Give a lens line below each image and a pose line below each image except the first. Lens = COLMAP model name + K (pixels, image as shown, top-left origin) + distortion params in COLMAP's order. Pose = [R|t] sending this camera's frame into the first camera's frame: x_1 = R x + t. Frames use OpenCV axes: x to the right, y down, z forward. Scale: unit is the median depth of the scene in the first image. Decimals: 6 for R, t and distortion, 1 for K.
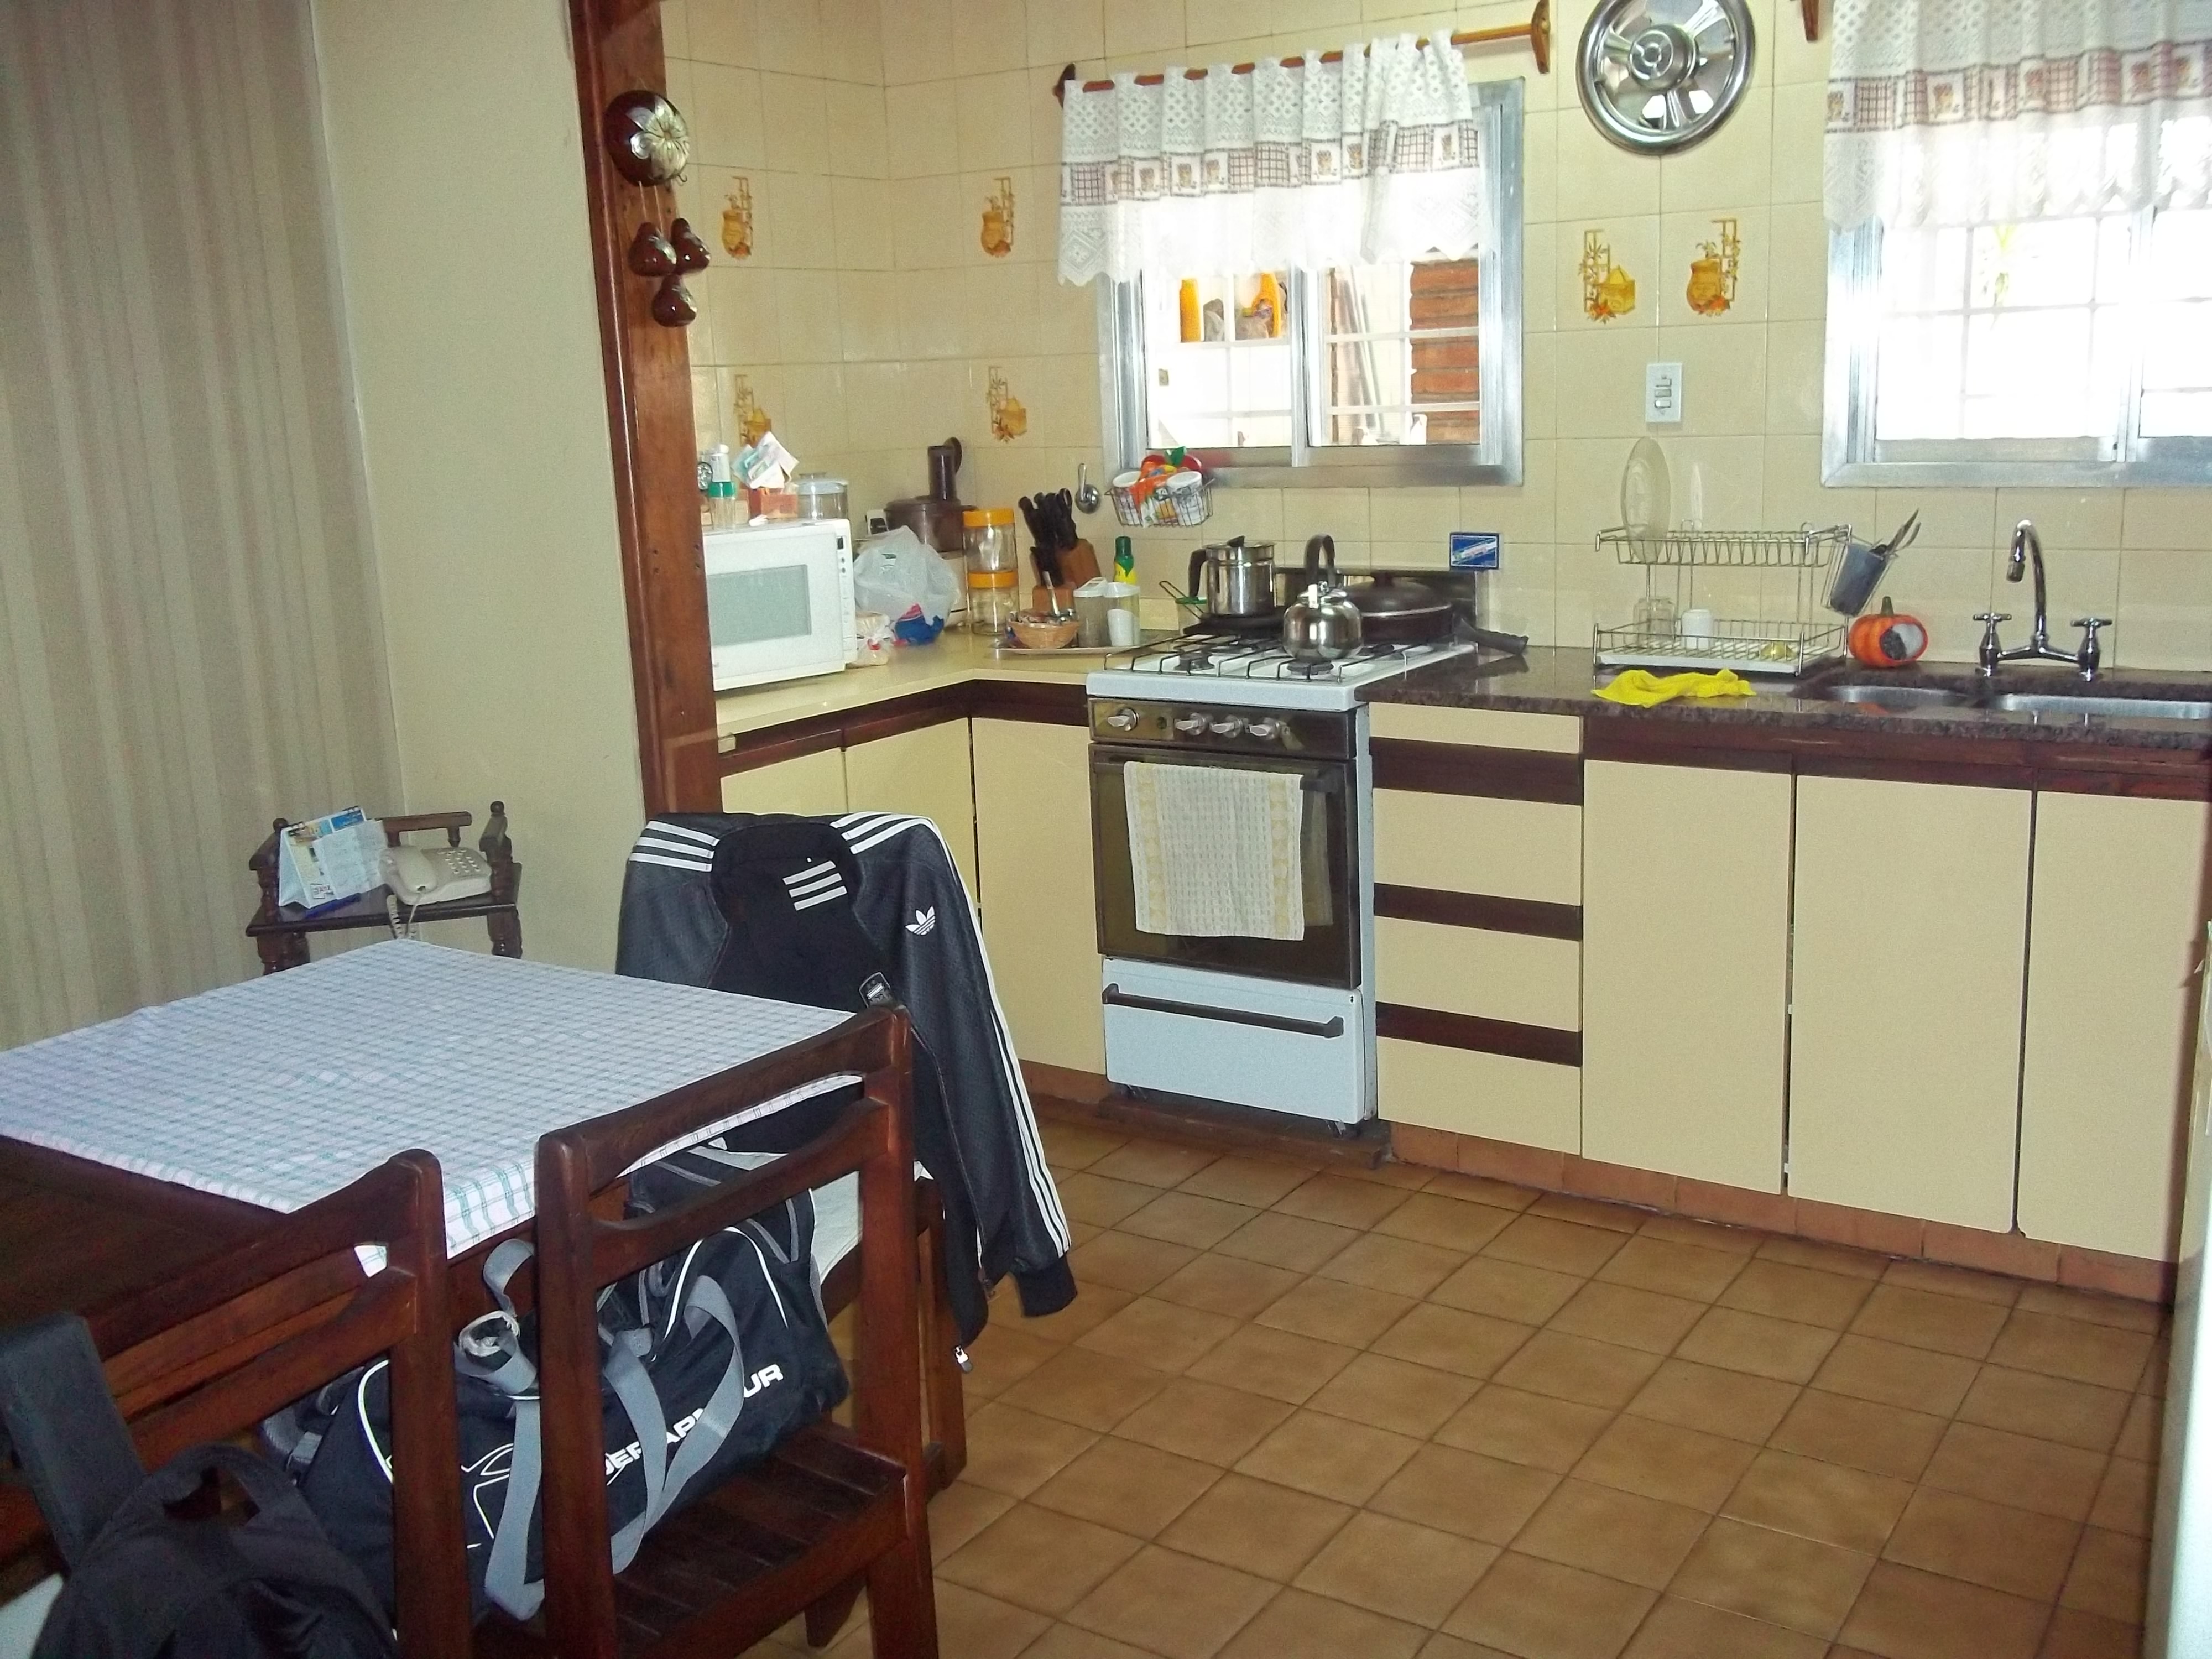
lens RADIAL K [[2065.8, 0, 1105.4], [0, 2065.8, 832.3], [0, 0, 1]] dist [-0.001590, 0.000000]
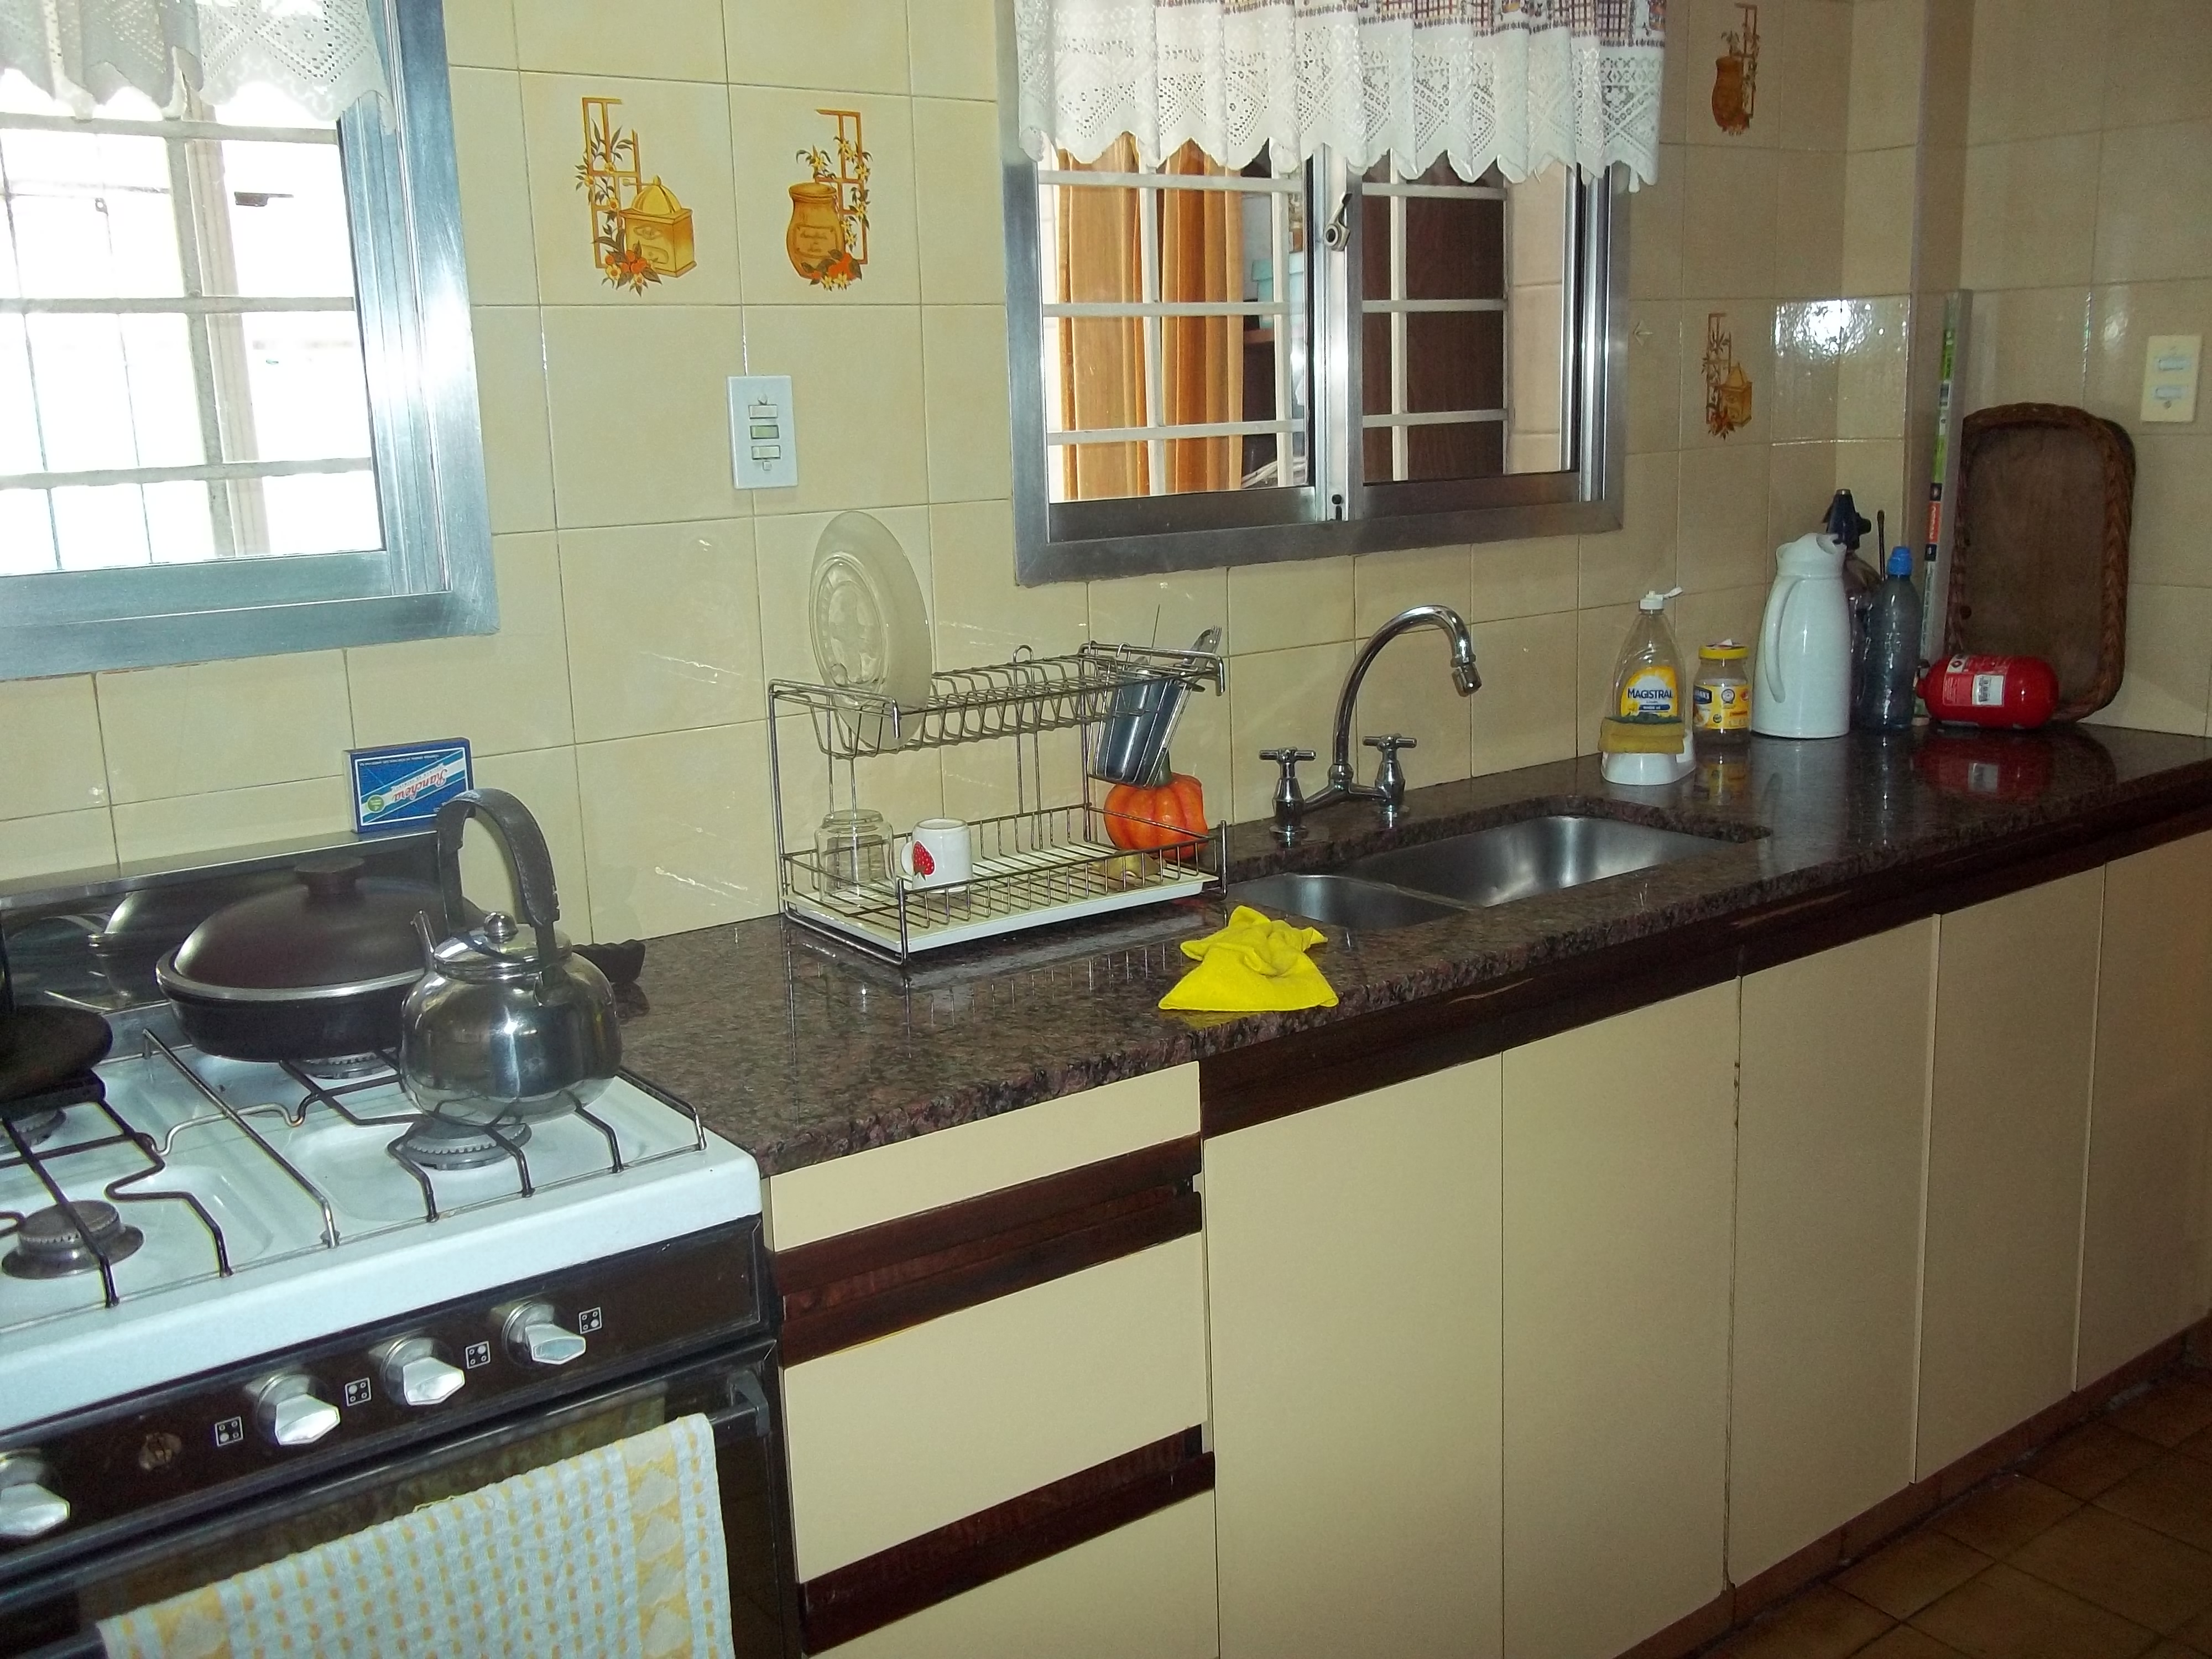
lens RADIAL K [[2065.8, 0, 1106.7], [0, 2065.8, 821.4], [0, 0, 1]] dist [-0.001590, 0.000000]
pose [[0.326420, -0.162851, 0.931090, -0.208750], [0.225788, 0.969964, 0.090494, -0.147551], [-0.917862, 0.180690, 0.353385, 0.768666]]
